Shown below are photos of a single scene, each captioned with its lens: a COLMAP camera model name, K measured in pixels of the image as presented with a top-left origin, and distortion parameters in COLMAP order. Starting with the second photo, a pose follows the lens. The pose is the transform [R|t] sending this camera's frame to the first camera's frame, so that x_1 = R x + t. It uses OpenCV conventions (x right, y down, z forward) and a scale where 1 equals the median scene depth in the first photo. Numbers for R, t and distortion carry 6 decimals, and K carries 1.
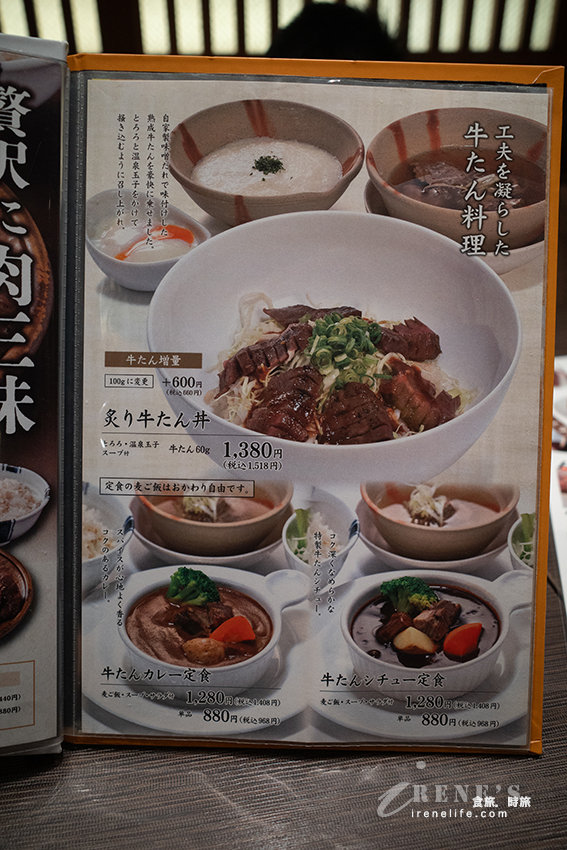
lens RADIAL K [[750.5, 0, 283.5], [0, 750.5, 425.0], [0, 0, 1]] dist [-0.046112, 0.115703]
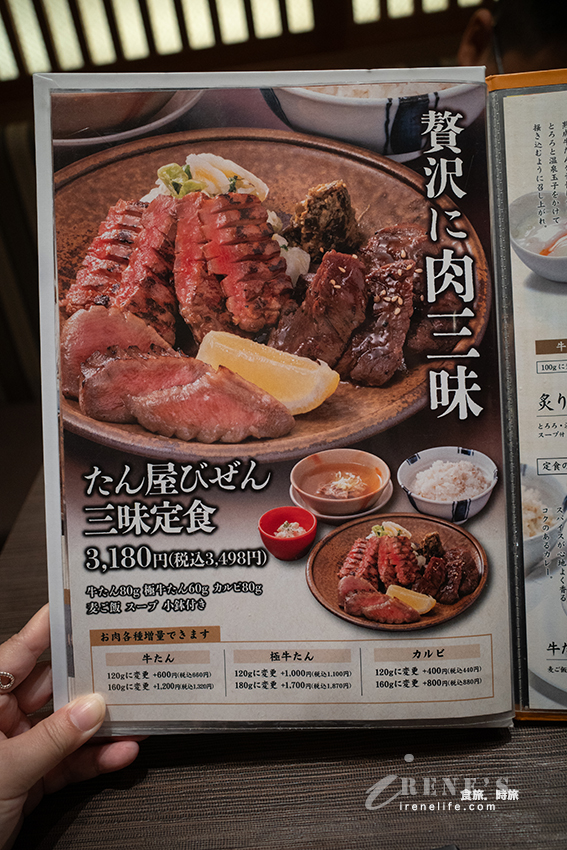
lens RADIAL K [[750.5, 0, 283.5], [0, 750.5, 425.0], [0, 0, 1]] dist [-0.046112, 0.115703]
pose [[0.984088, -0.062794, -0.166218, -0.438869], [0.050221, 0.995625, -0.078798, 0.091960], [0.170439, 0.069197, 0.982936, -0.110869]]
